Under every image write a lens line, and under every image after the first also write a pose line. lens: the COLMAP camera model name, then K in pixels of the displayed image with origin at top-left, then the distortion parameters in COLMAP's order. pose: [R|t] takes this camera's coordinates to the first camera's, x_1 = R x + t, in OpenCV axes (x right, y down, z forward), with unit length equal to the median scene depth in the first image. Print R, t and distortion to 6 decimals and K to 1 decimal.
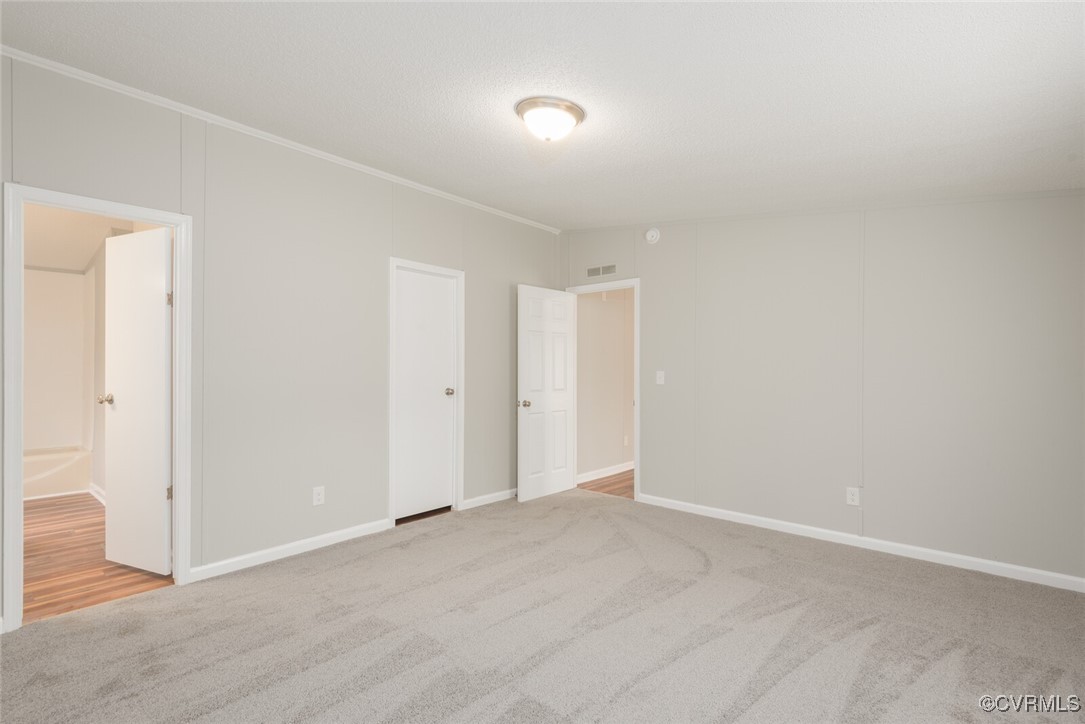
lens RADIAL K [[502.5, 0, 548.6], [0, 502.5, 364.7], [0, 0, 1]] dist [0.028778, -0.016893]
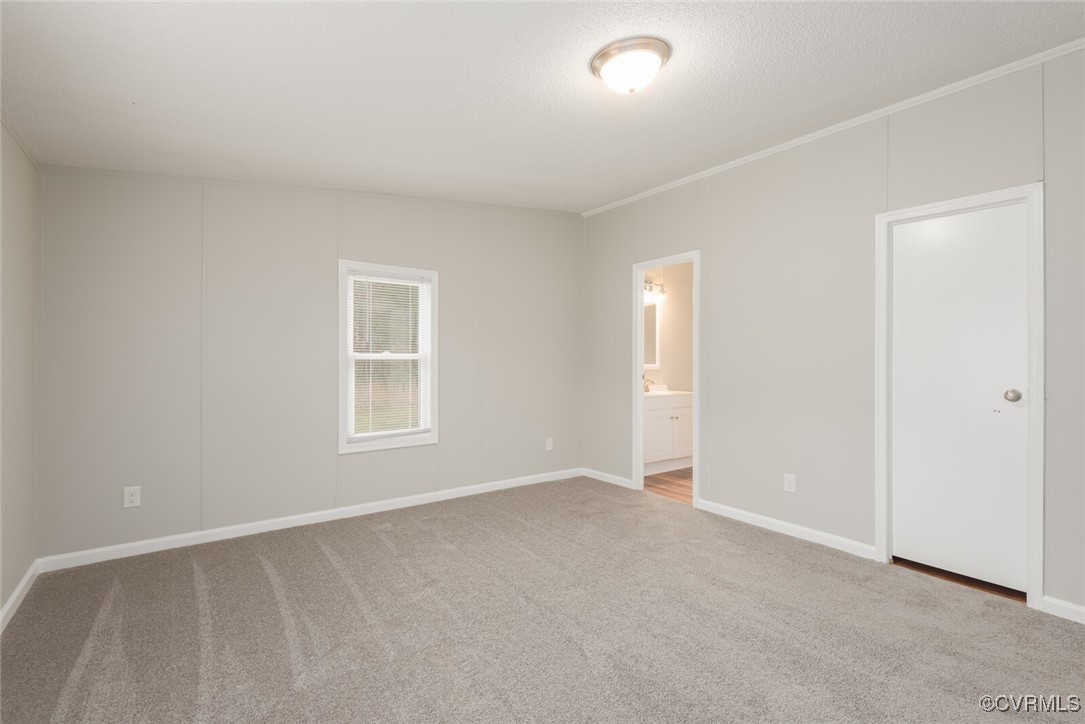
lens RADIAL K [[502.5, 0, 548.6], [0, 502.5, 364.7], [0, 0, 1]] dist [0.028778, -0.016893]
pose [[-0.223926, 0.000870, -0.974606, 0.571842], [-0.002198, 0.999997, 0.001398, 0.019238], [0.974604, 0.002455, -0.223923, 0.677628]]
